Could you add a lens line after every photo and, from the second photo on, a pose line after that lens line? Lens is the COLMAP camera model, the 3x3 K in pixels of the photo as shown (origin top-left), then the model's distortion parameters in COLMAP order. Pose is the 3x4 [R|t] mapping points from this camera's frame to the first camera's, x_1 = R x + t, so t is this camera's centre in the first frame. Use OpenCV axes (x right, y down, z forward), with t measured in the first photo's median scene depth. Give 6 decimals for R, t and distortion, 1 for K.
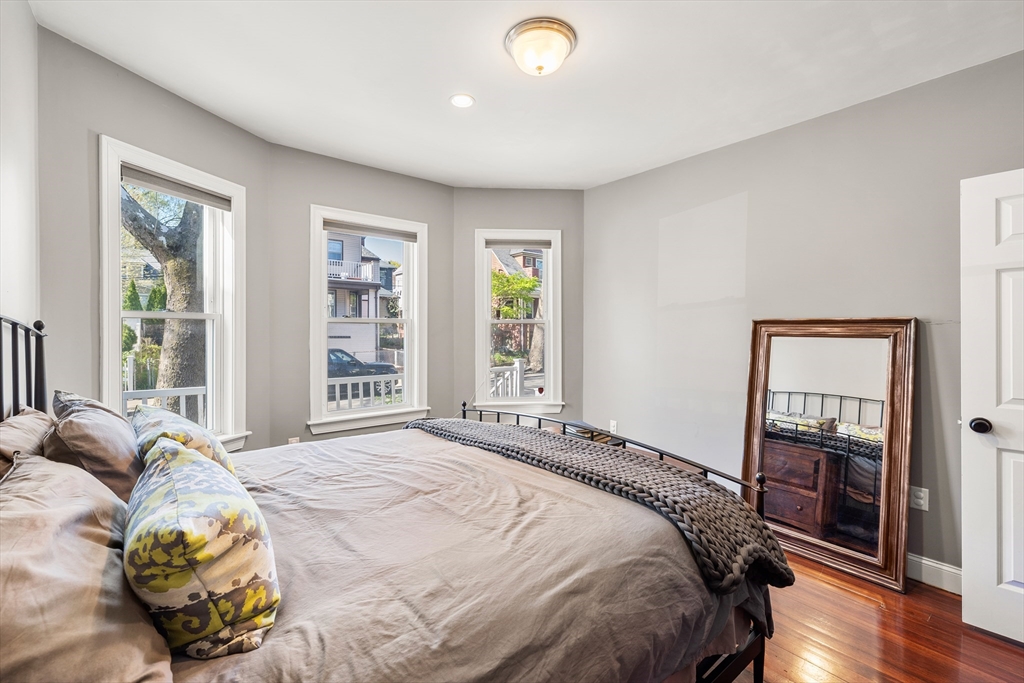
lens RADIAL K [[429.6, 0, 506.0], [0, 429.6, 337.2], [0, 0, 1]] dist [0.001672, 0.000072]
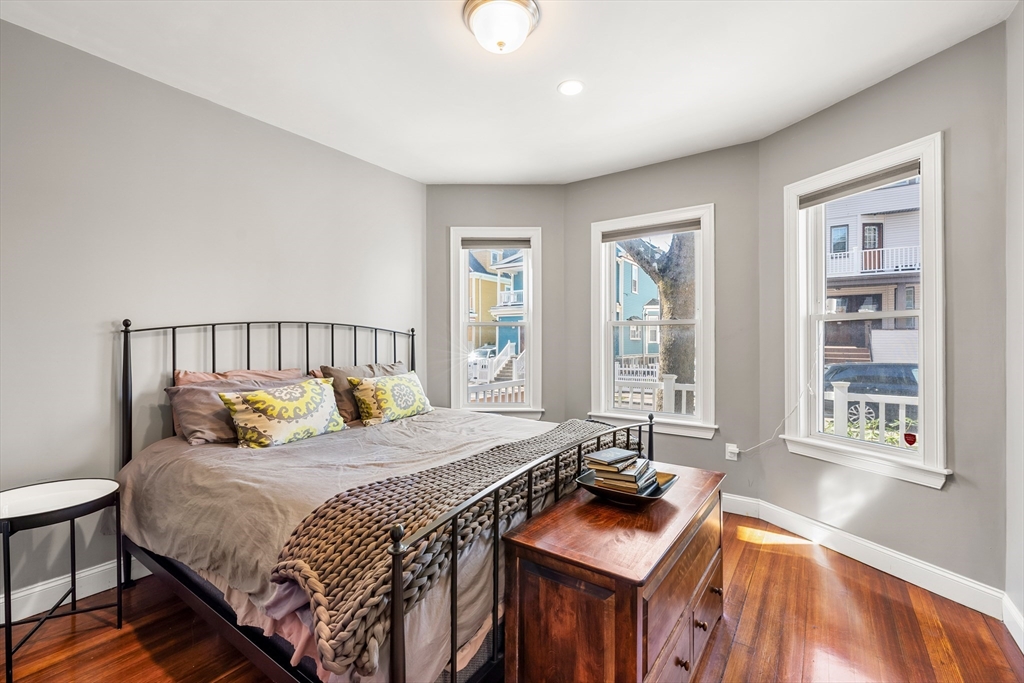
lens RADIAL K [[444.7, 0, 512.0], [0, 444.7, 341.5], [0, 0, 1]] dist [0.001880, 0.000250]
pose [[0.284238, -0.000105, -0.958754, 0.619979], [-0.017229, 0.999838, -0.005218, 0.016706], [0.958599, 0.018001, 0.284190, 0.460984]]
